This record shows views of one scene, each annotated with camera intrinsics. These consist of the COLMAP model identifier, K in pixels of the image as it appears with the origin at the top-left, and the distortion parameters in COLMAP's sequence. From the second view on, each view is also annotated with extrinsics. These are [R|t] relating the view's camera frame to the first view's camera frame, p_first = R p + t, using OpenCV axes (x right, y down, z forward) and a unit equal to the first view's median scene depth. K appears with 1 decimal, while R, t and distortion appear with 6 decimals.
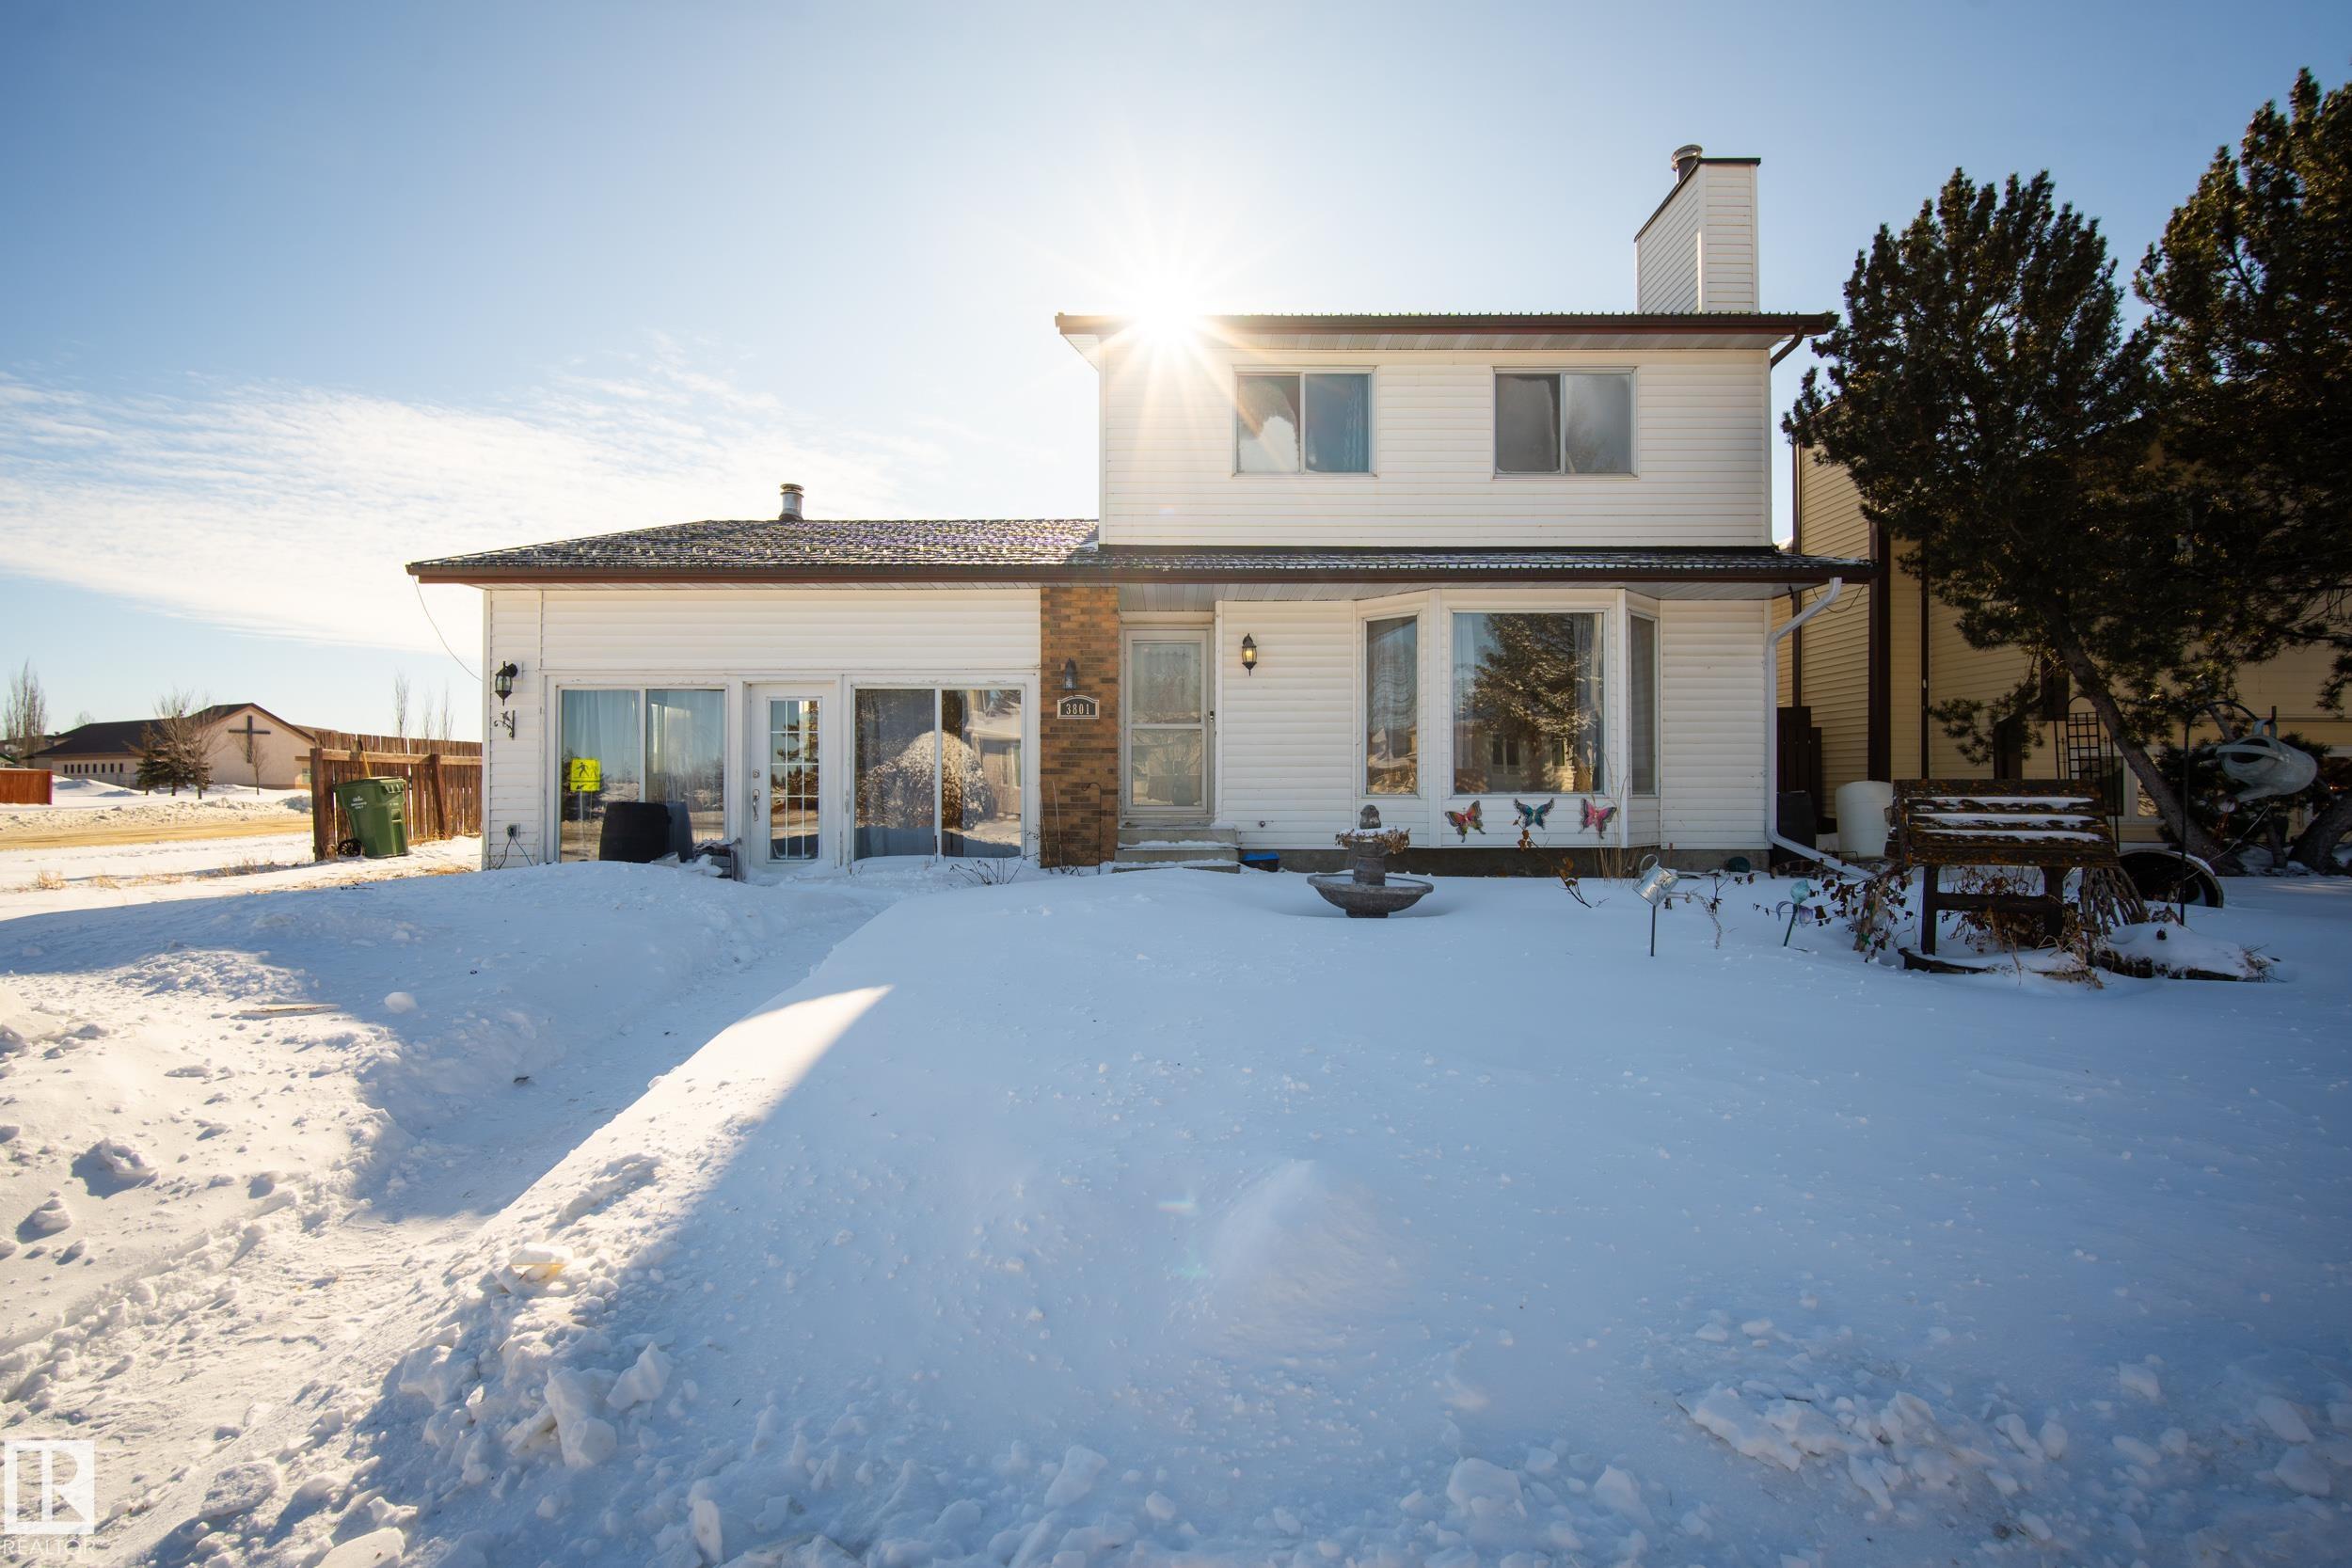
lens RADIAL K [[1015.7, 0, 1176.0], [0, 1015.7, 784.0], [0, 0, 1]] dist [-0.017498, -0.000082]
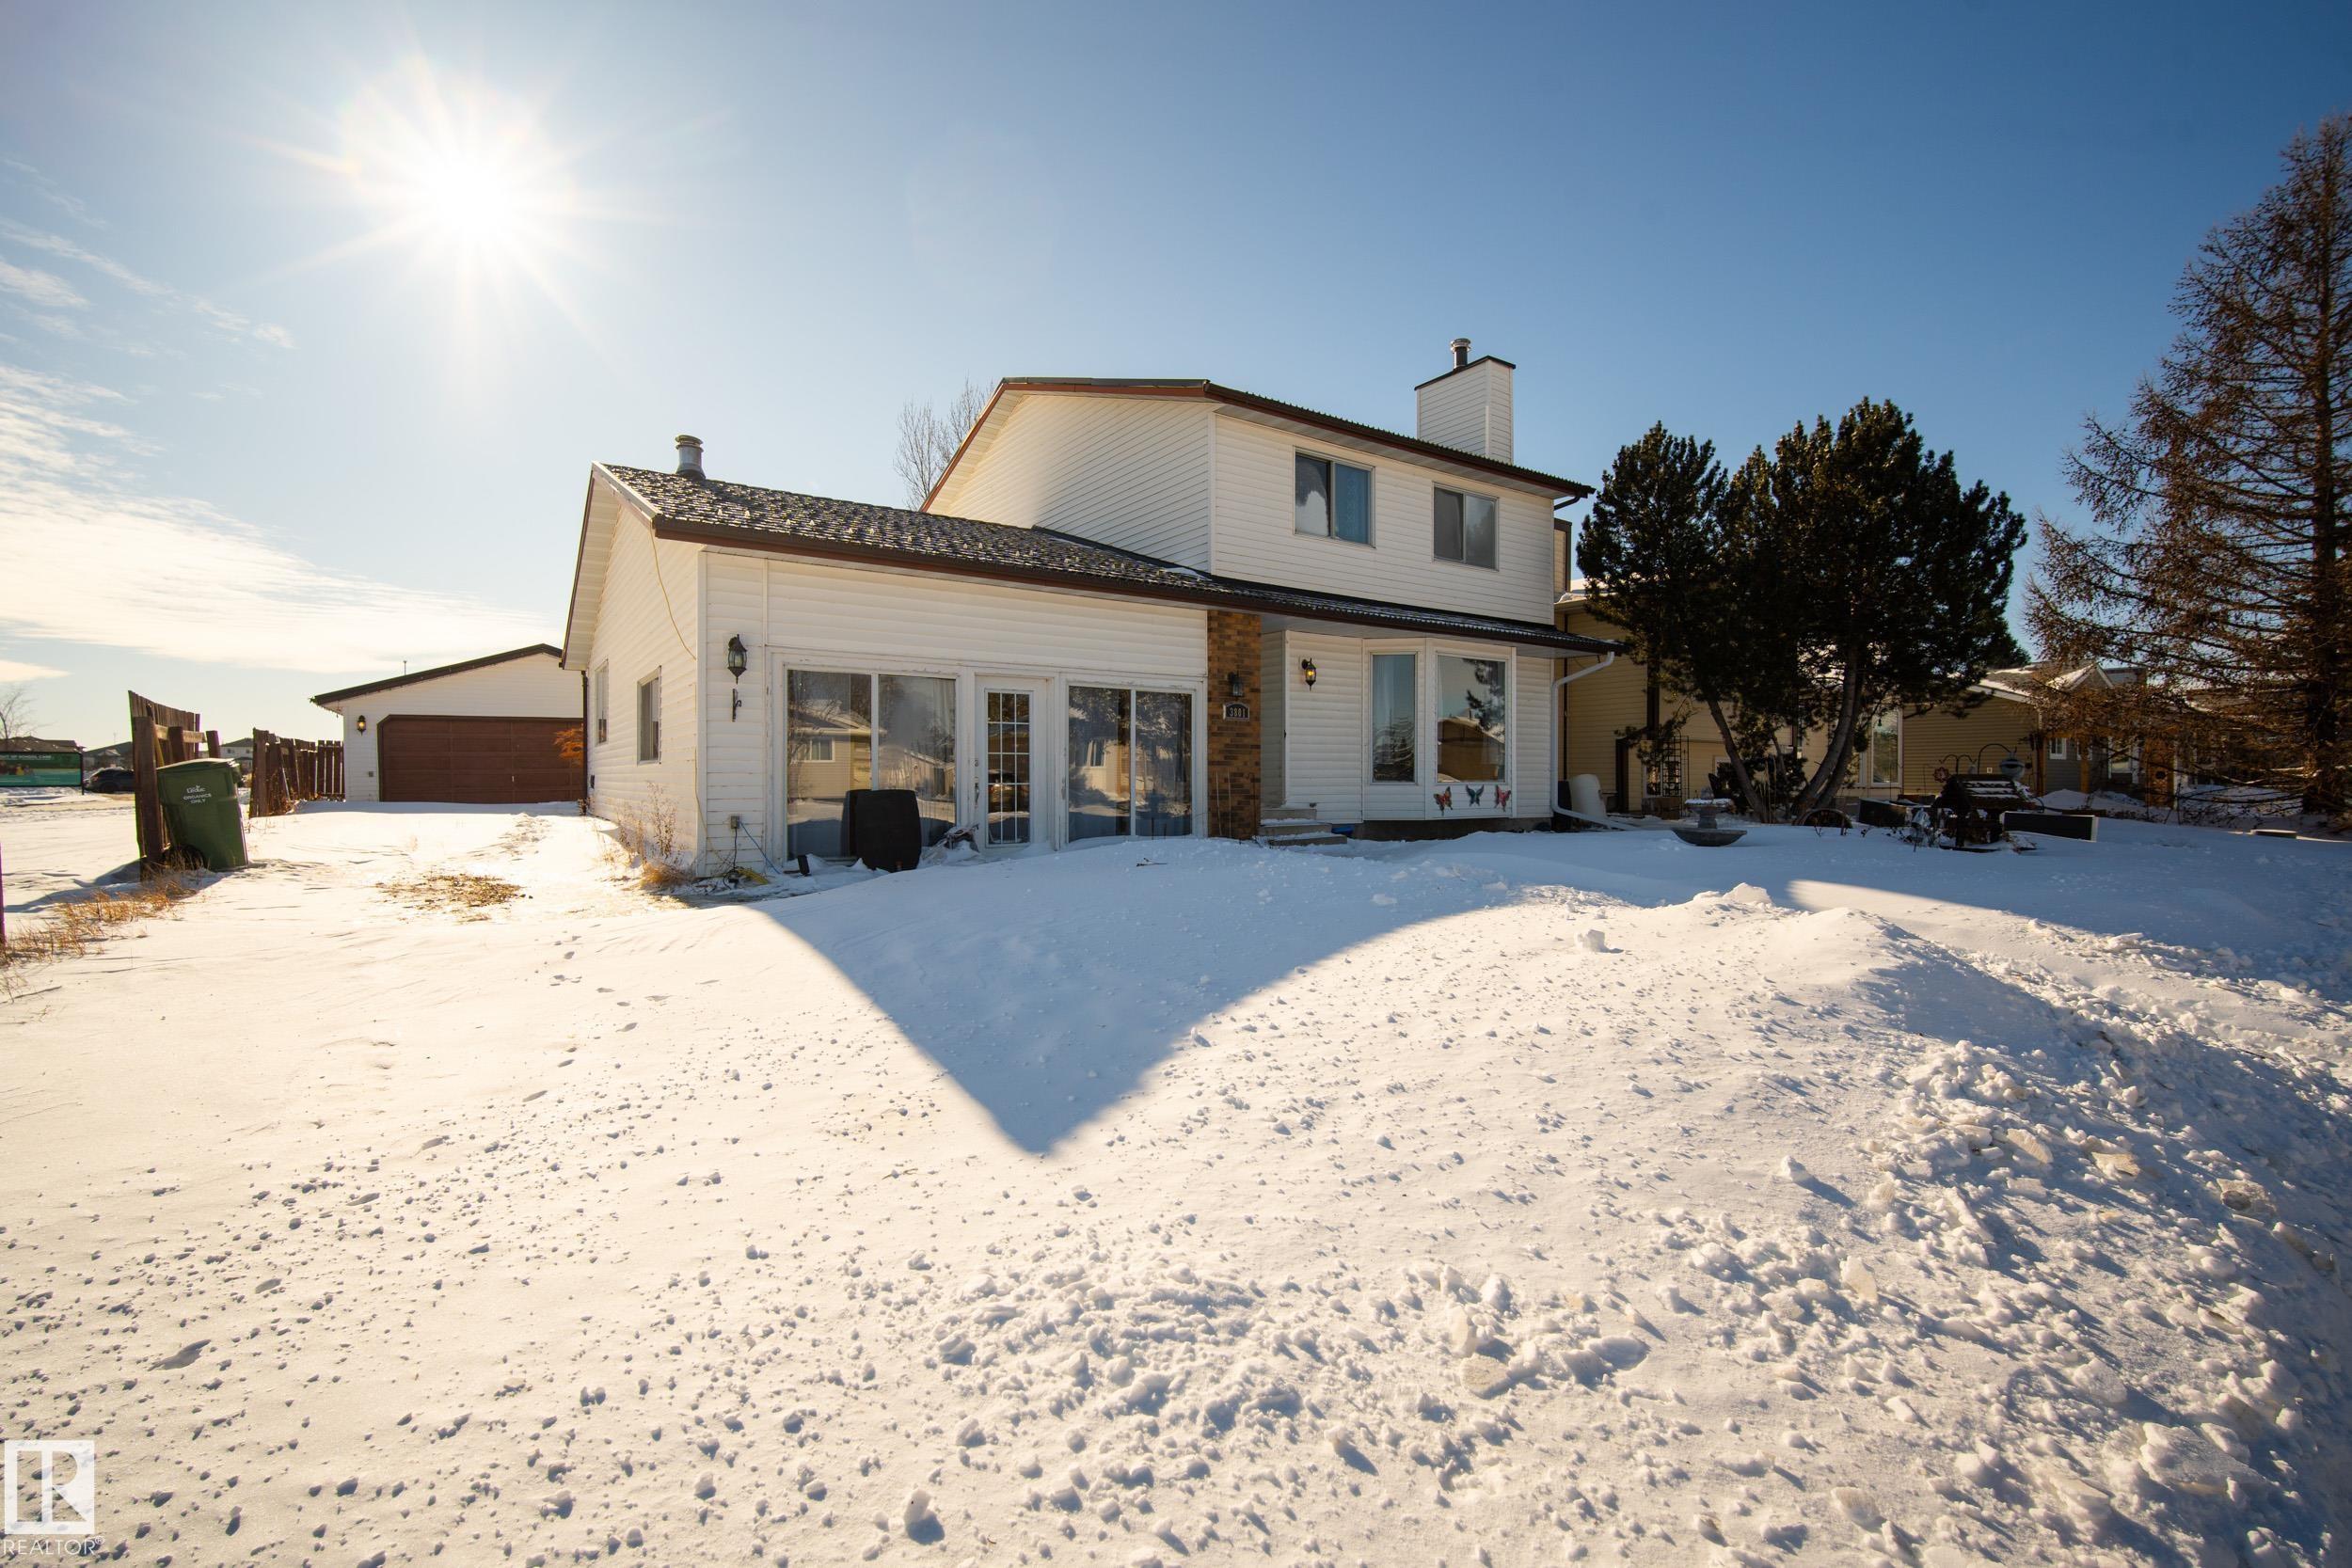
lens RADIAL K [[1034.0, 0, 1176.0], [0, 1034.0, 784.0], [0, 0, 1]] dist [-0.049897, -0.000011]
pose [[0.824809, 0.000049, 0.565411, -0.852129], [-0.007150, 0.999921, 0.010343, 0.000362], [-0.565366, -0.012574, 0.824744, 0.009721]]
